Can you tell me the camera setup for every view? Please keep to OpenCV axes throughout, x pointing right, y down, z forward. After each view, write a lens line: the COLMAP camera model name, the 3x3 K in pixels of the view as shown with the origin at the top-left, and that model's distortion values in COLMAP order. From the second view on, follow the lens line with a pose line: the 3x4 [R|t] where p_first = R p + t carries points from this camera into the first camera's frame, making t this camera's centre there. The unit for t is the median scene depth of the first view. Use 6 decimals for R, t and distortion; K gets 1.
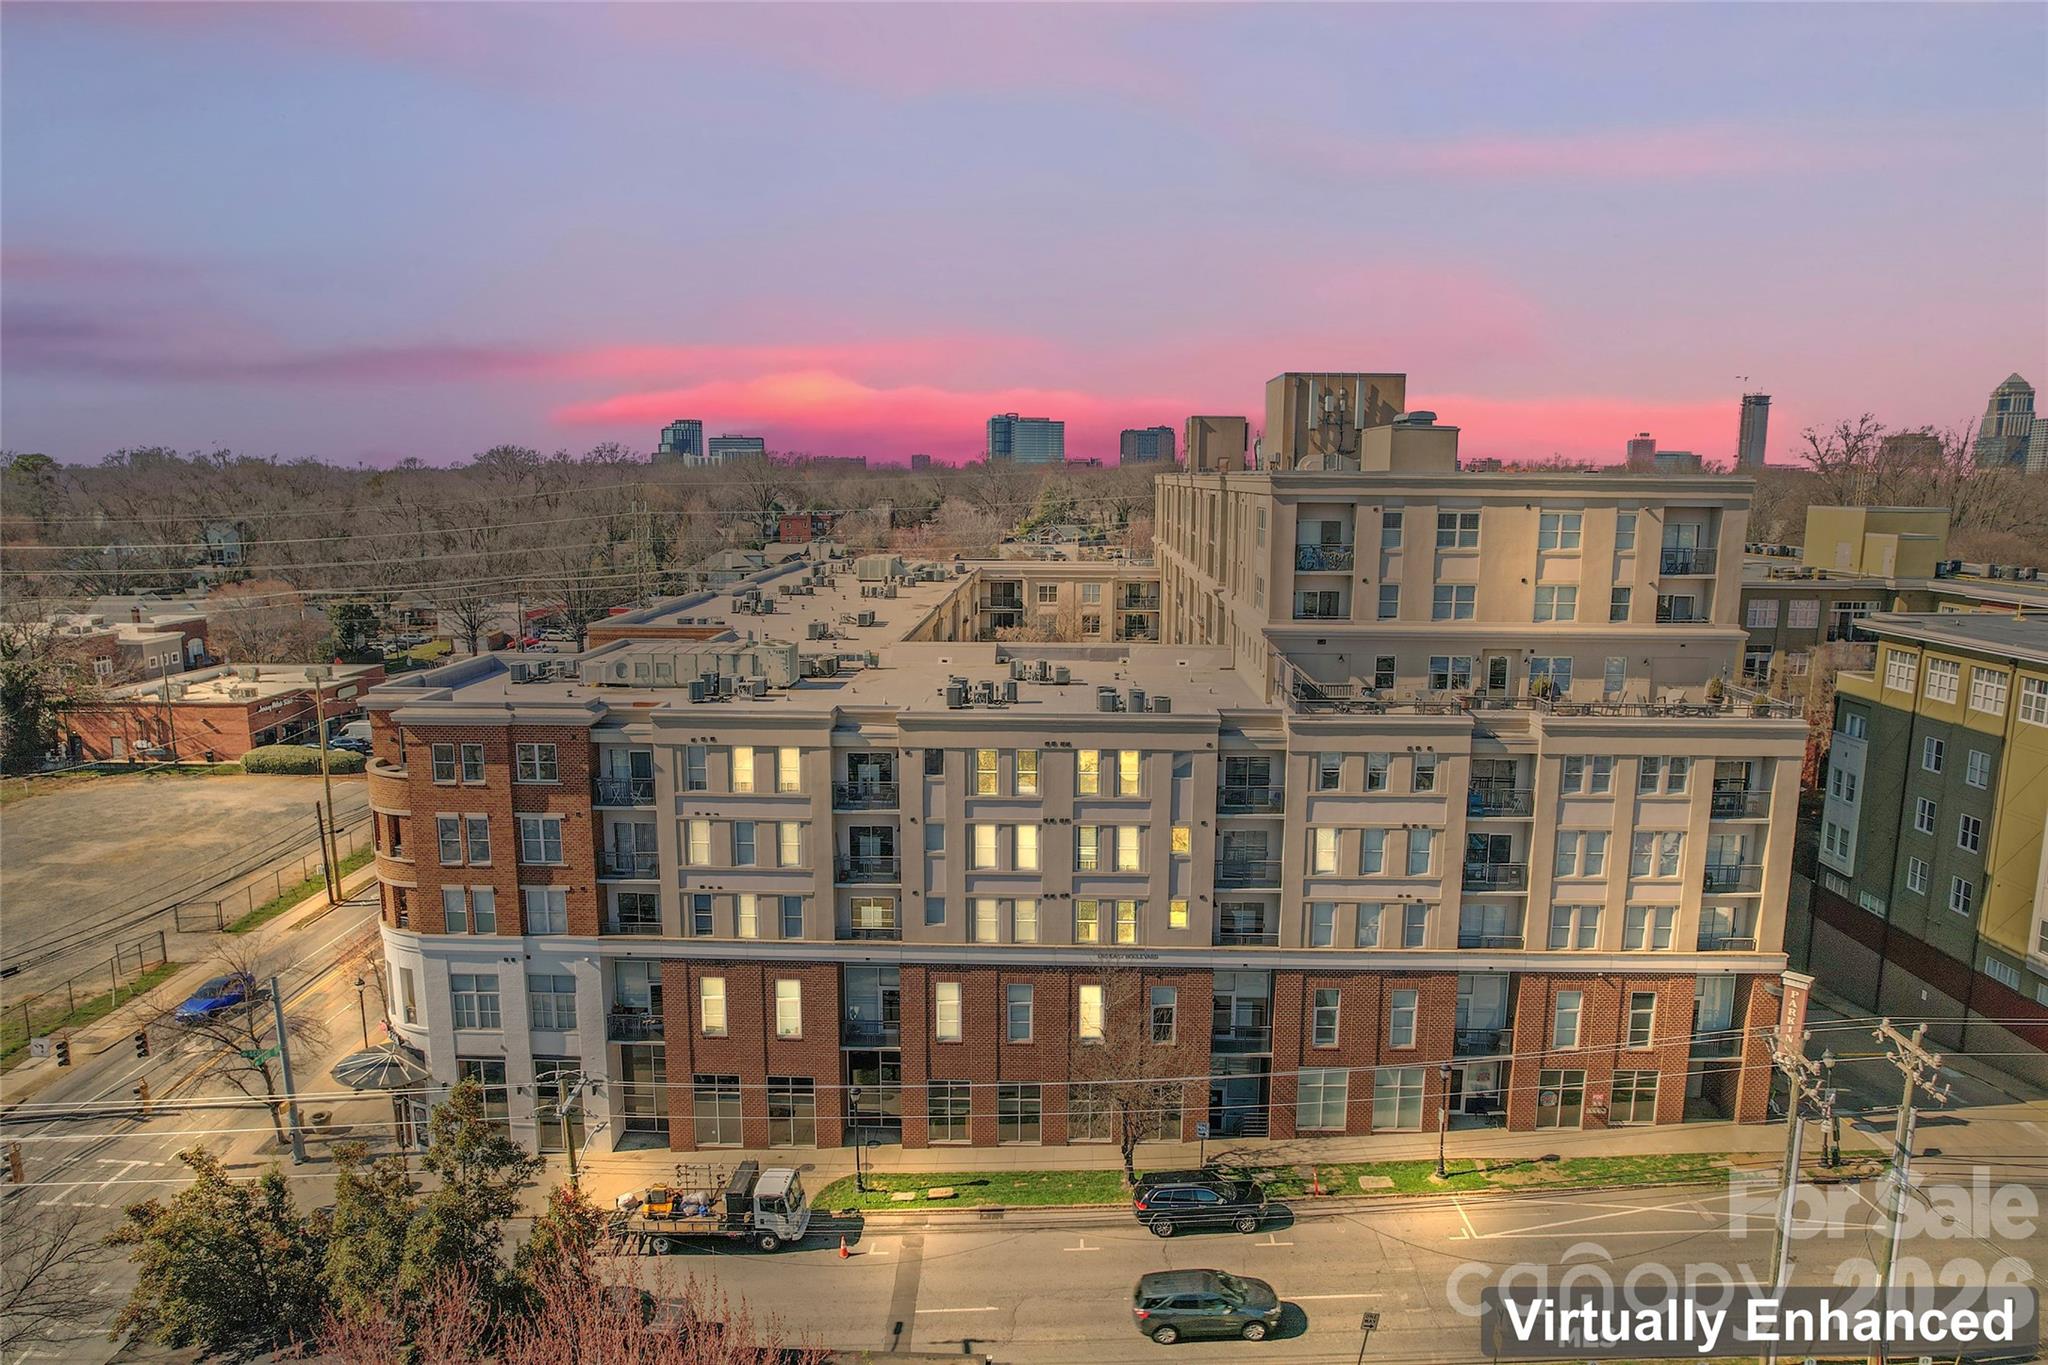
lens RADIAL K [[1305.4, 0, 1024.8], [0, 1305.4, 702.6], [0, 0, 1]] dist [-0.062616, 0.050226]
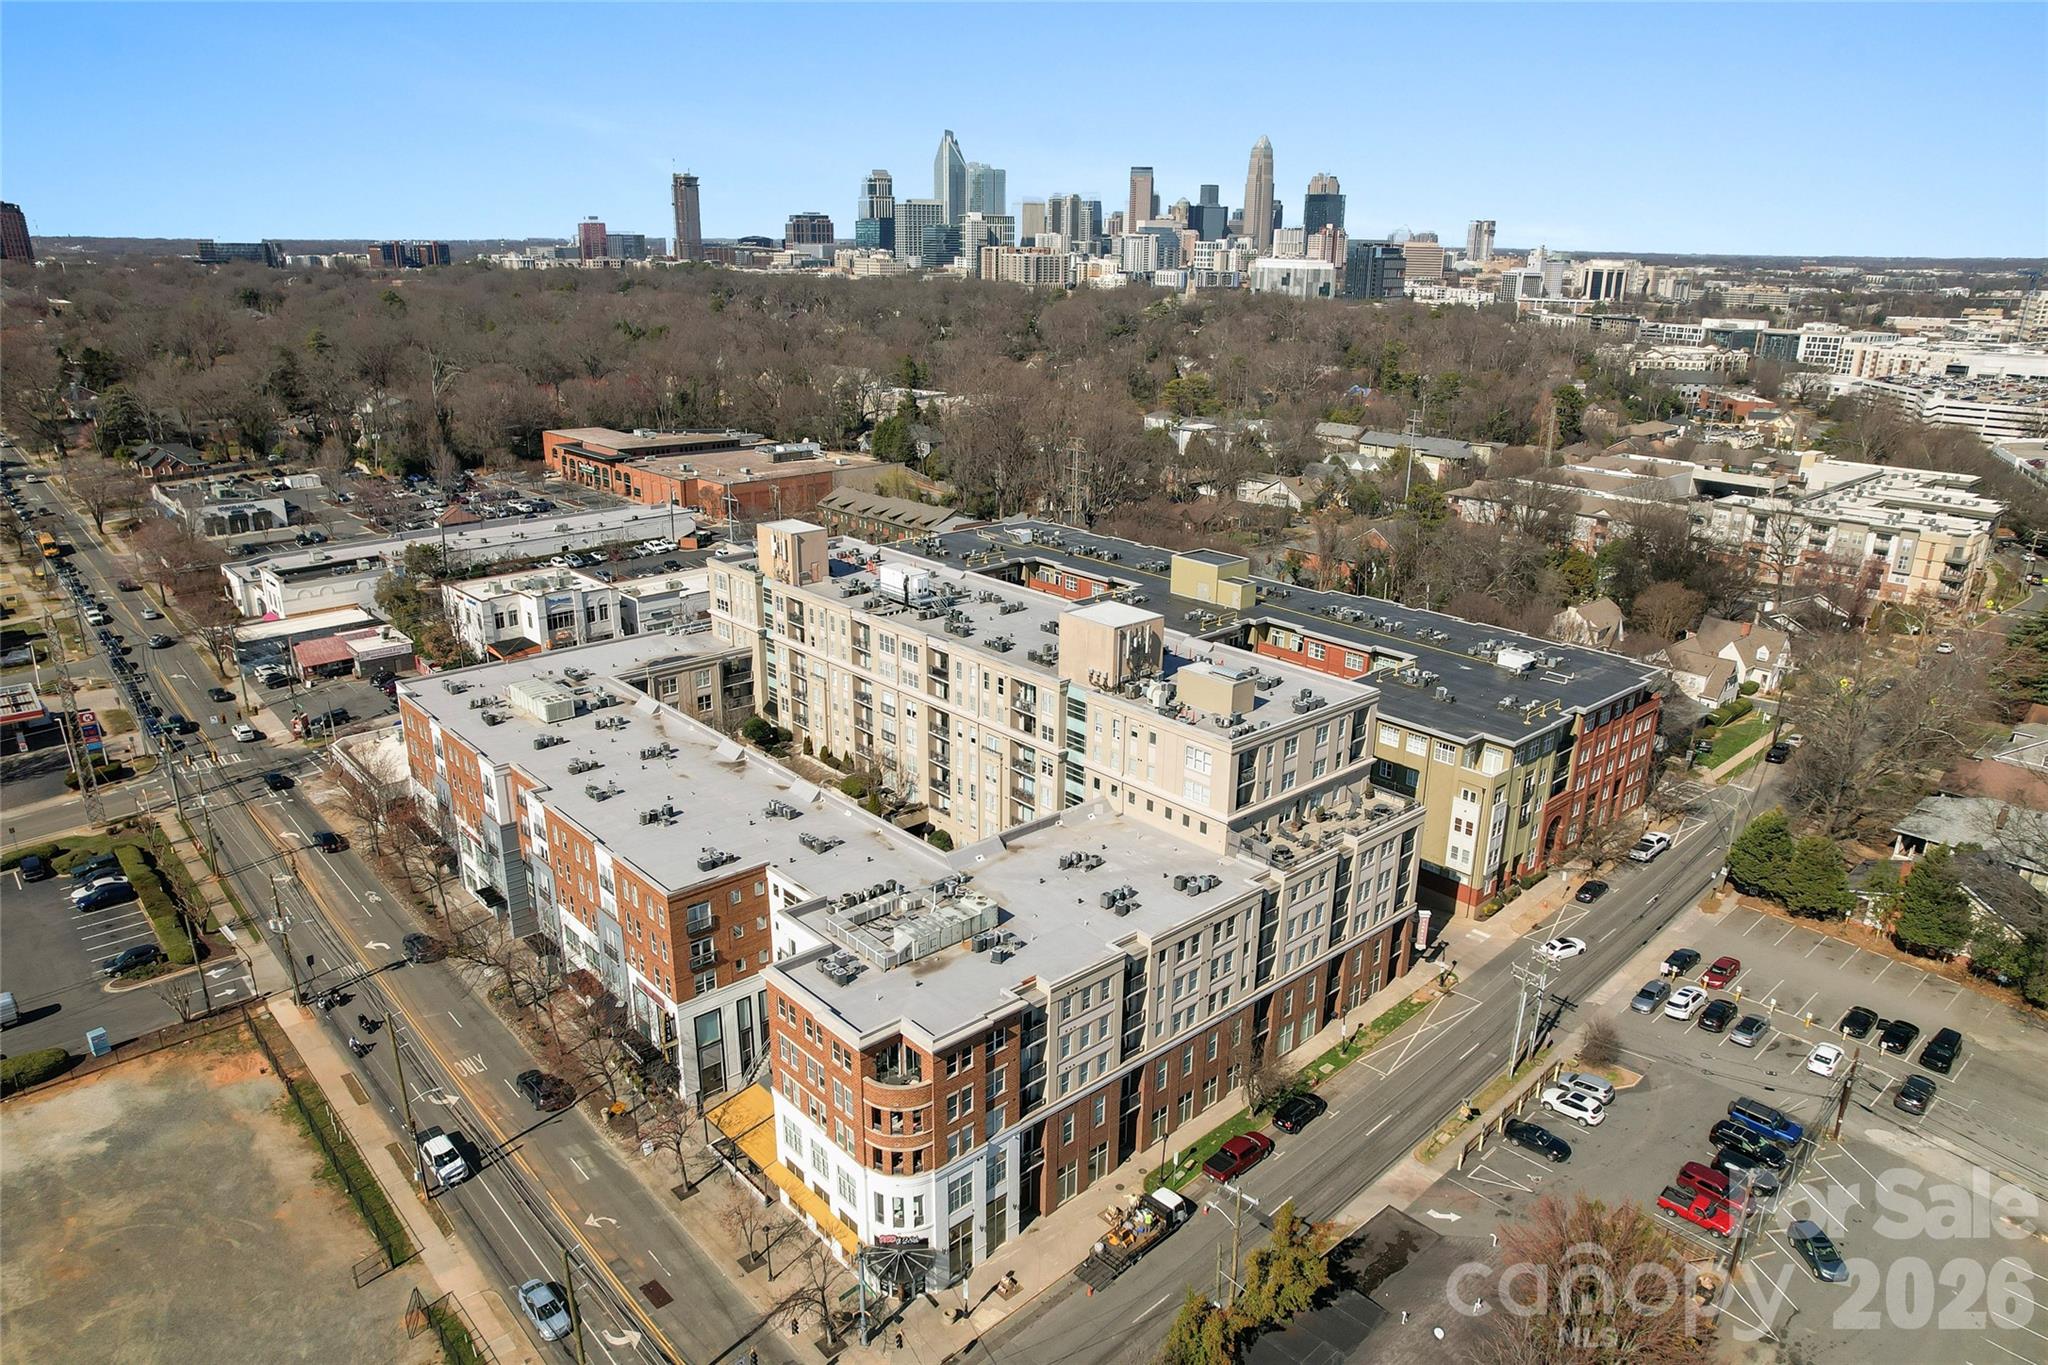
lens RADIAL K [[1333.1, 0, 1027.2], [0, 1333.1, 710.6], [0, 0, 1]] dist [-0.047135, 0.000812]
pose [[0.718056, -0.229454, 0.657074, -1.154594], [0.112075, 0.969892, 0.216214, -0.608083], [-0.686902, -0.081612, 0.722153, -0.162267]]
